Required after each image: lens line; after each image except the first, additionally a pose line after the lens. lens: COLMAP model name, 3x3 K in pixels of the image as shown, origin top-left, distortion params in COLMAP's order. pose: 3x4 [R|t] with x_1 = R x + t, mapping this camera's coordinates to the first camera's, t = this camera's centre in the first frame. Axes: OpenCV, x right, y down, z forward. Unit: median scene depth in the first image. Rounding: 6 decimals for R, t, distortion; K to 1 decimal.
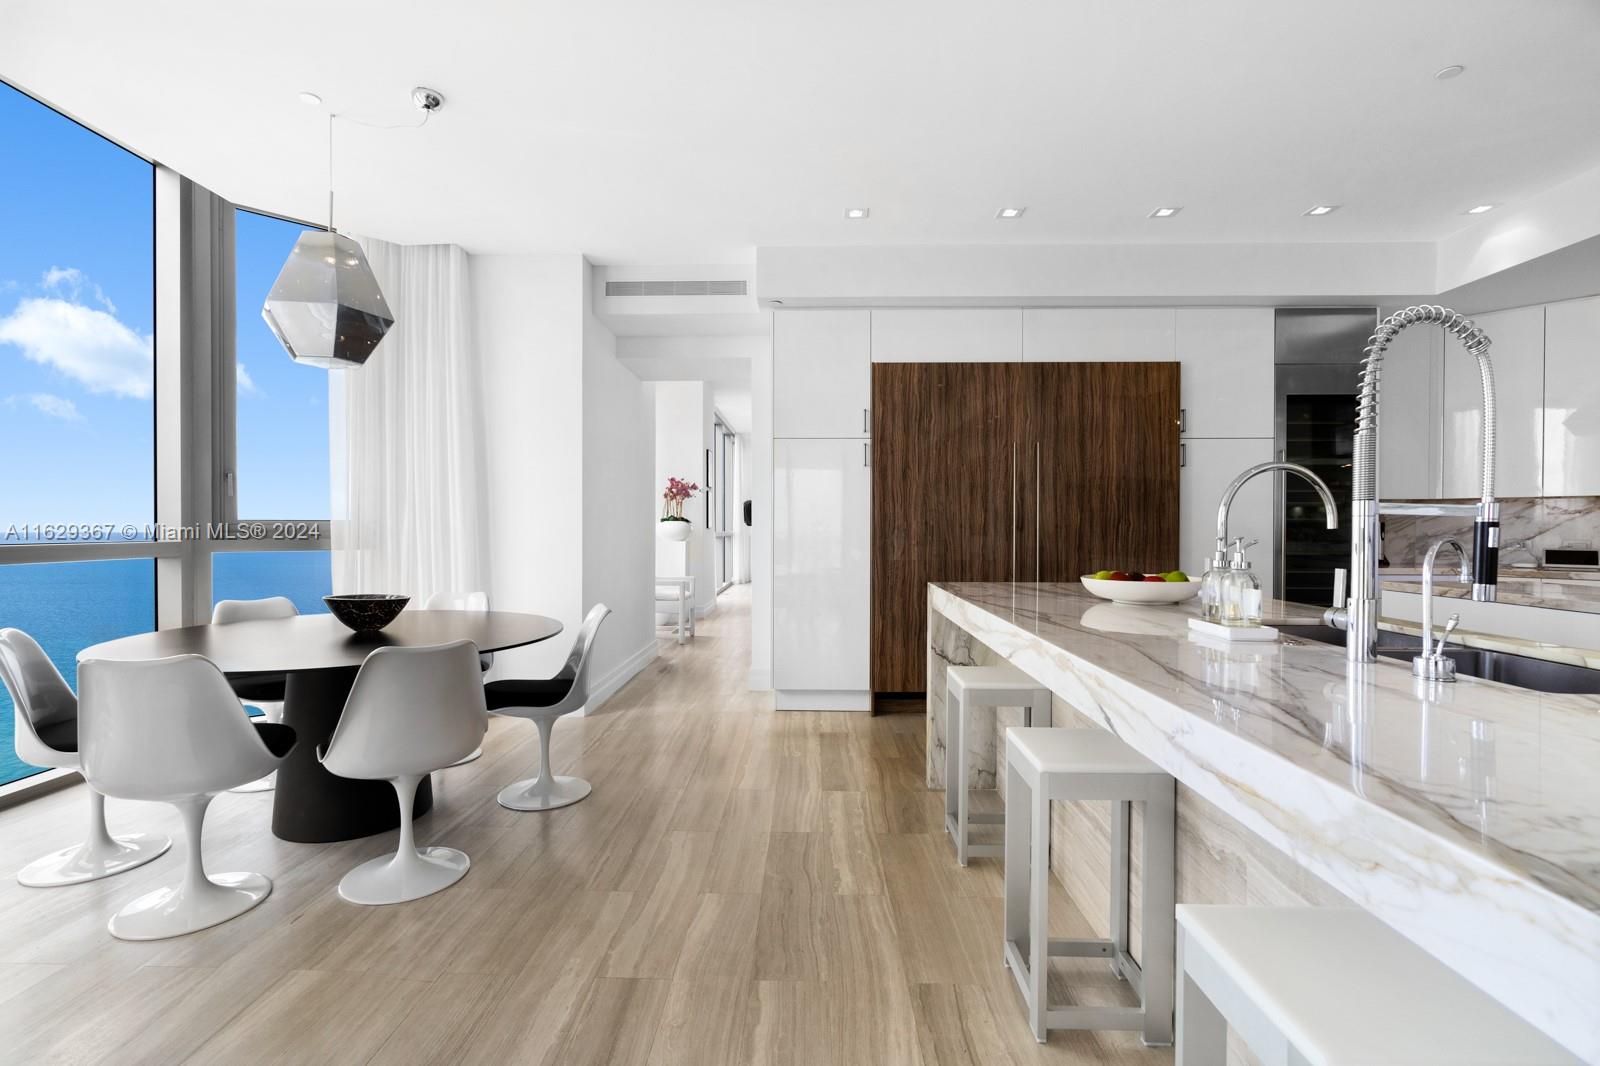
lens RADIAL K [[725.4, 0, 800.0], [0, 725.4, 533.0], [0, 0, 1]] dist [-0.000403, -0.000341]
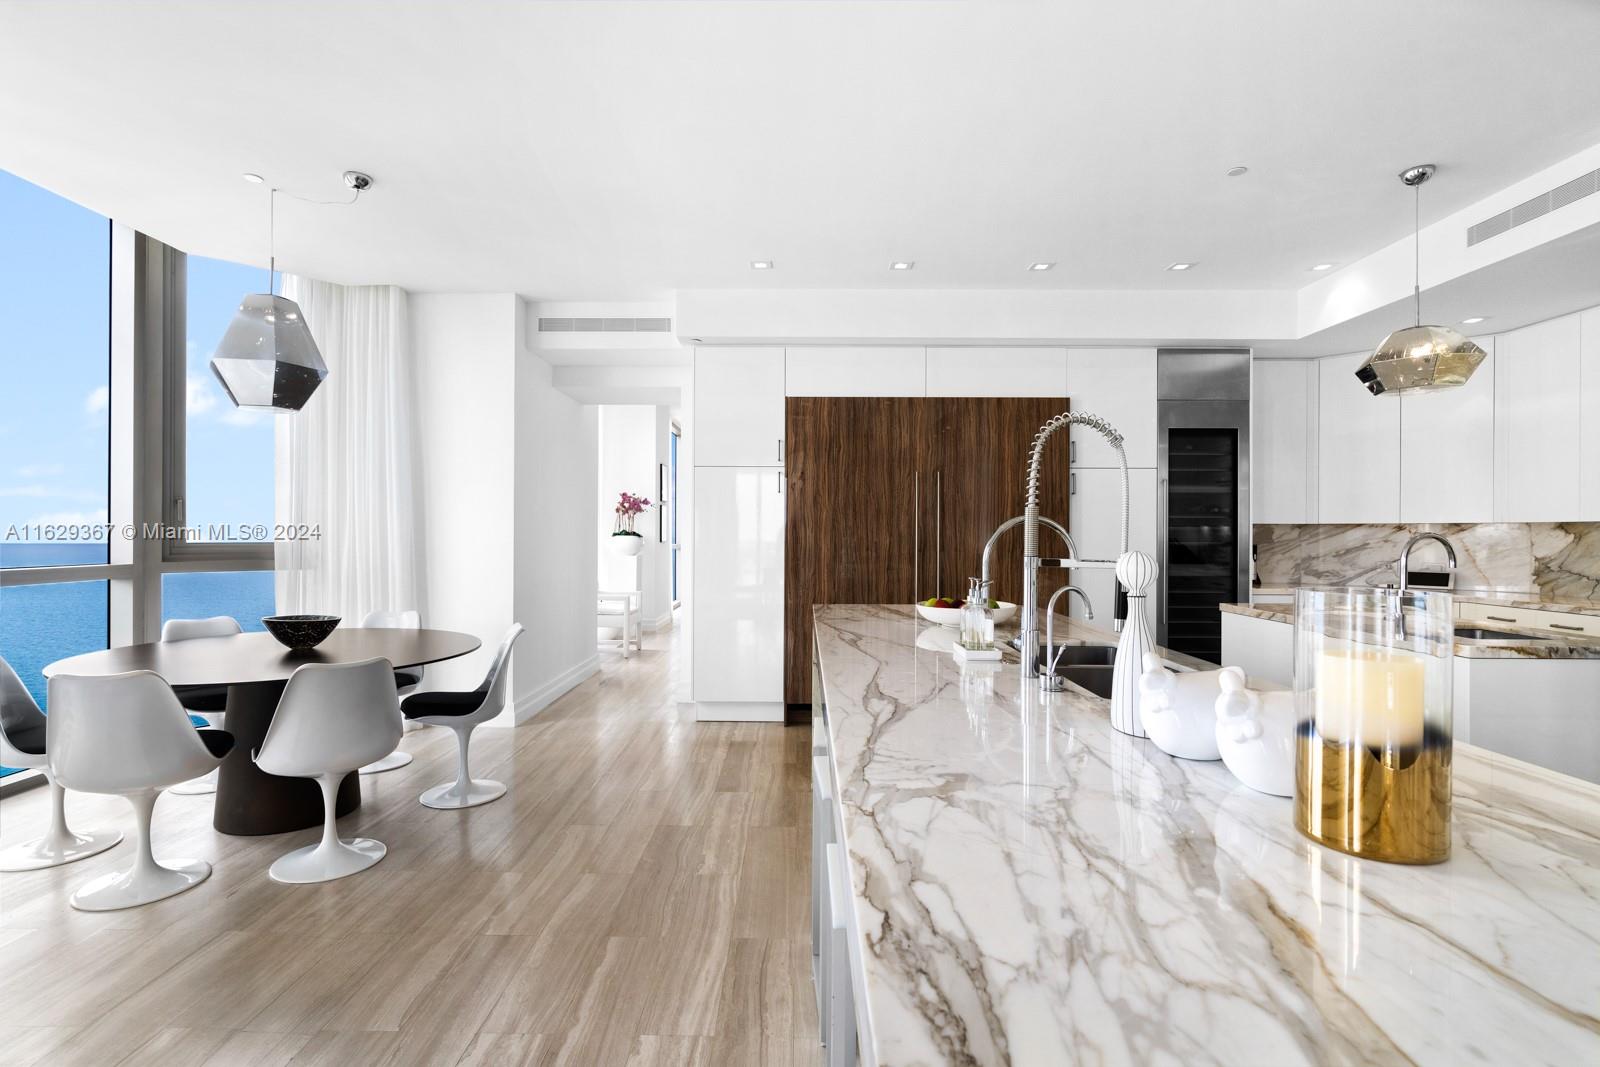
lens RADIAL K [[762.8, 0, 800.0], [0, 762.8, 533.5], [0, 0, 1]] dist [-0.002151, 0.001584]
pose [[0.999877, 0.002542, 0.015488, 0.130733], [-0.002433, 0.999972, -0.007080, -0.030551], [-0.015506, 0.007041, 0.999855, -0.161382]]
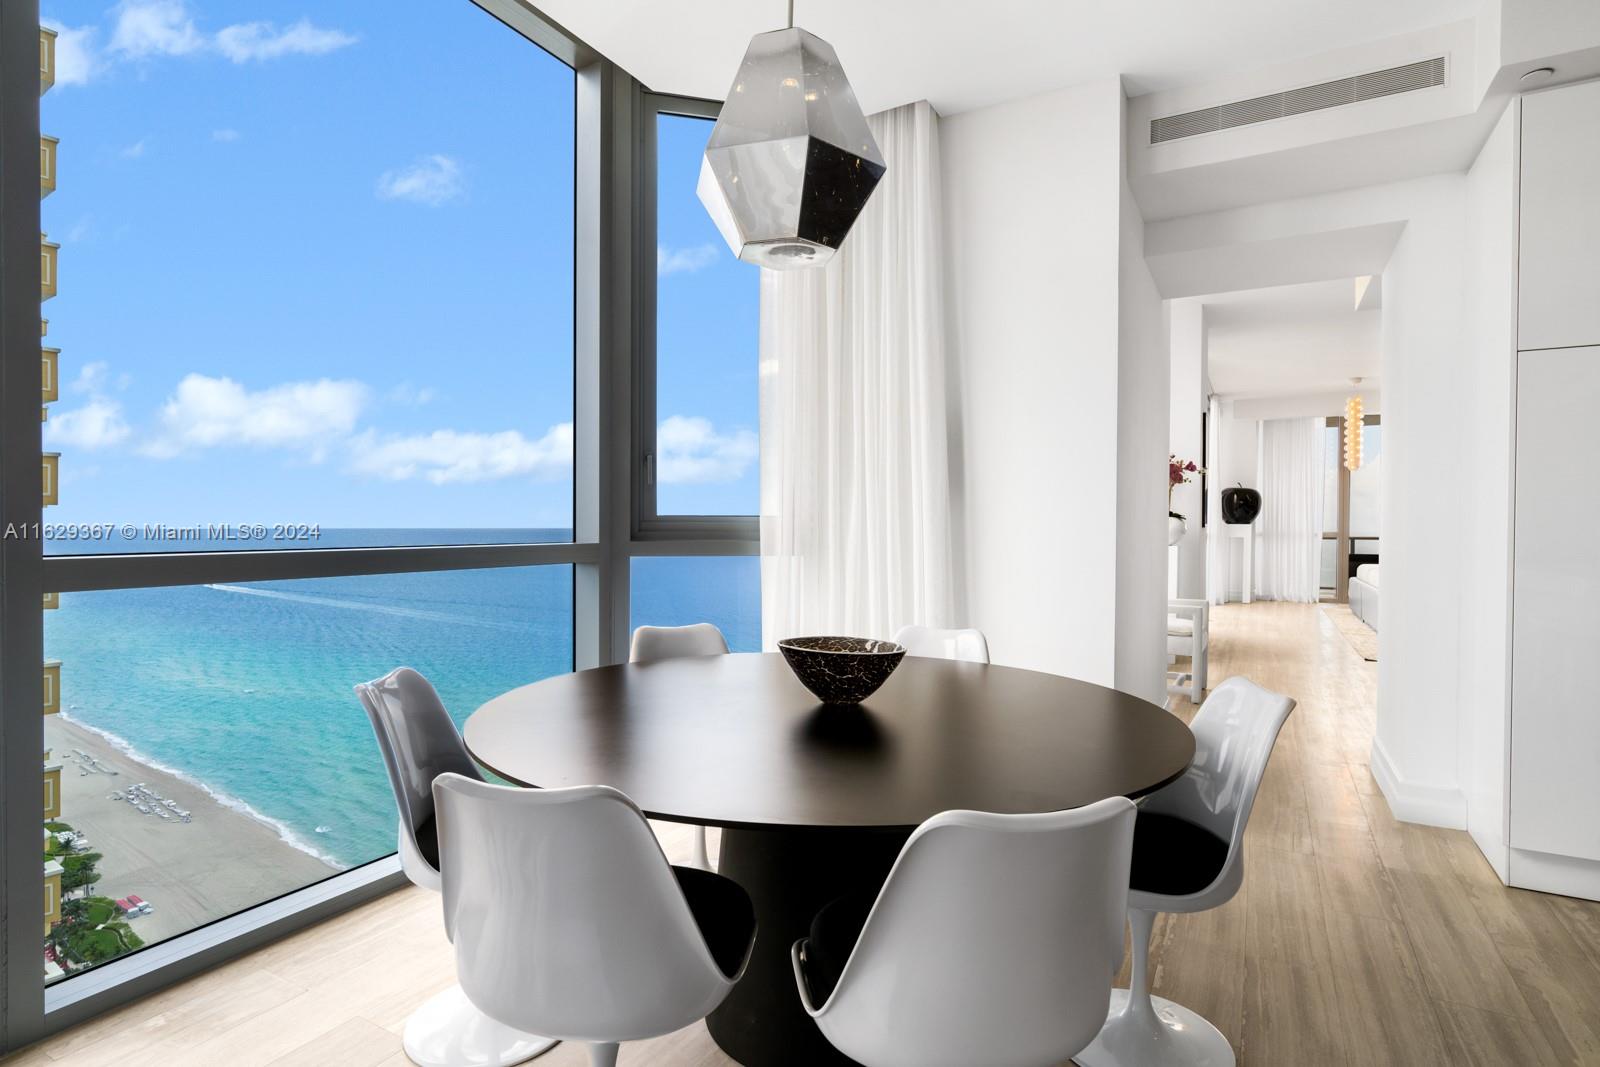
lens RADIAL K [[842.6, 0, 800.0], [0, 842.6, 533.5], [0, 0, 1]] dist [0.001455, 0.000333]
pose [[0.887238, 0.008112, -0.461241, -0.264491], [-0.006799, 0.999967, 0.004508, -0.004266], [0.461262, -0.000864, 0.887263, 0.320846]]
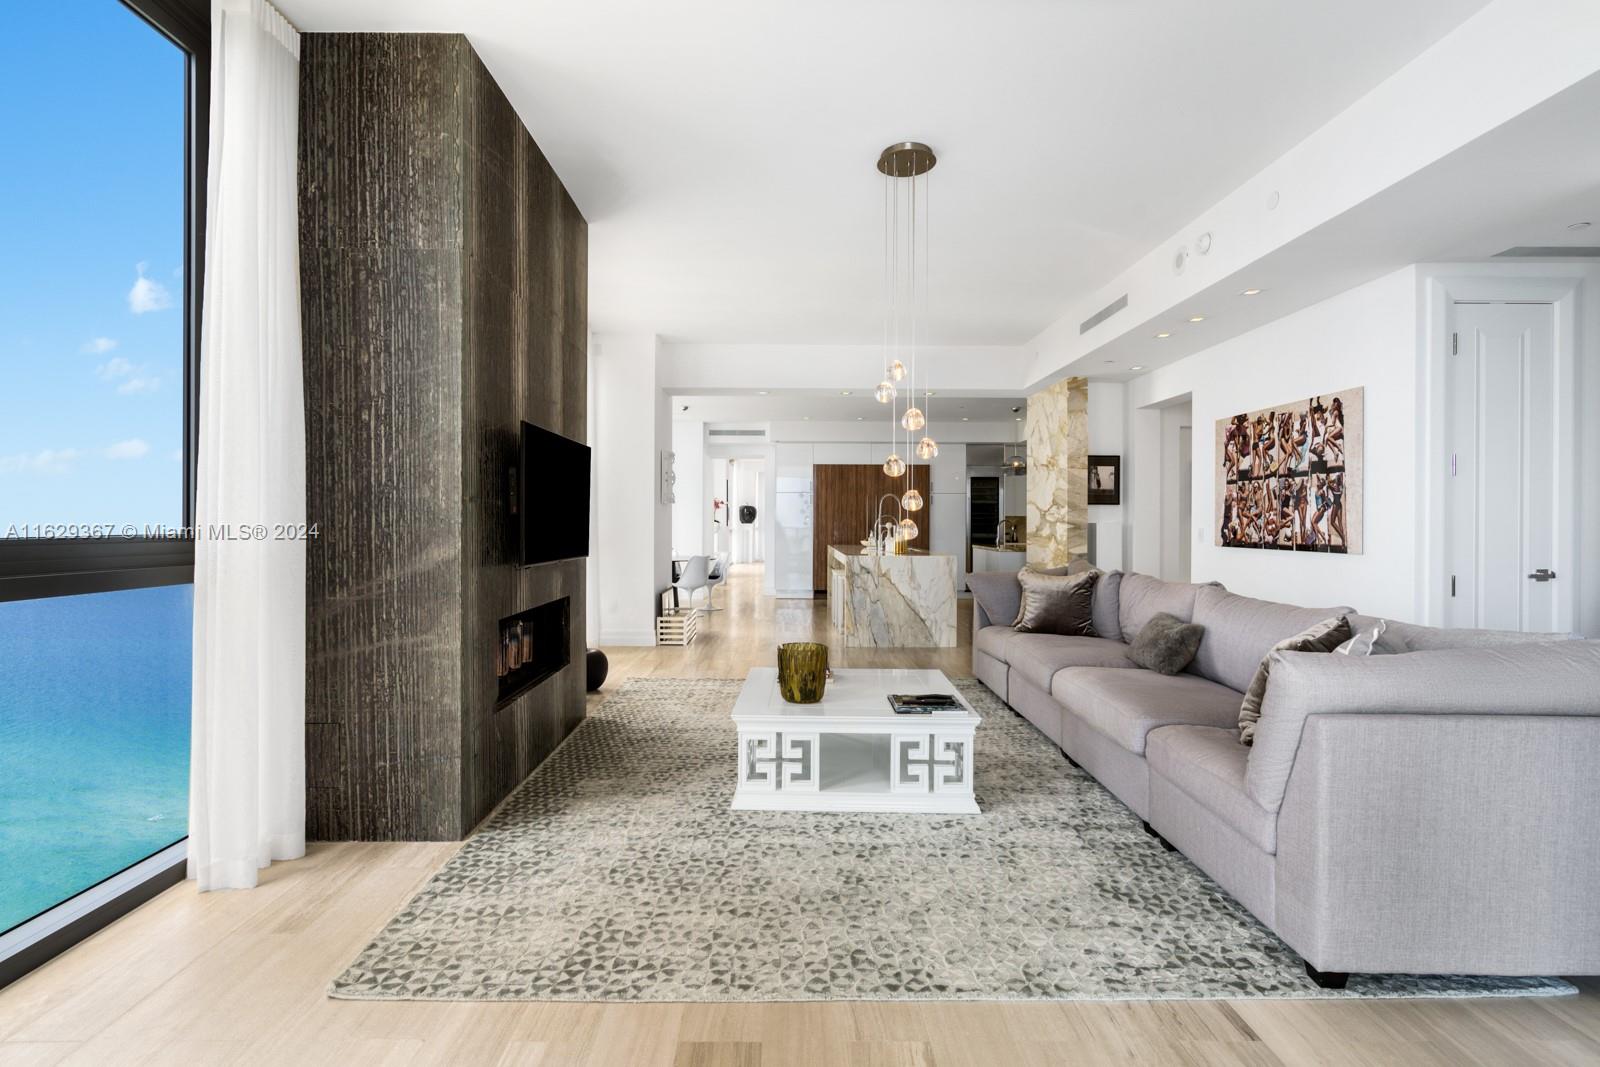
lens RADIAL K [[762.8, 0, 800.0], [0, 762.8, 533.5], [0, 0, 1]] dist [-0.002151, 0.001584]
pose [[0.999137, -0.000787, 0.041532, -0.079272], [0.000477, 0.999972, 0.007488, -0.007059], [-0.041537, -0.007462, 0.999109, -2.194165]]
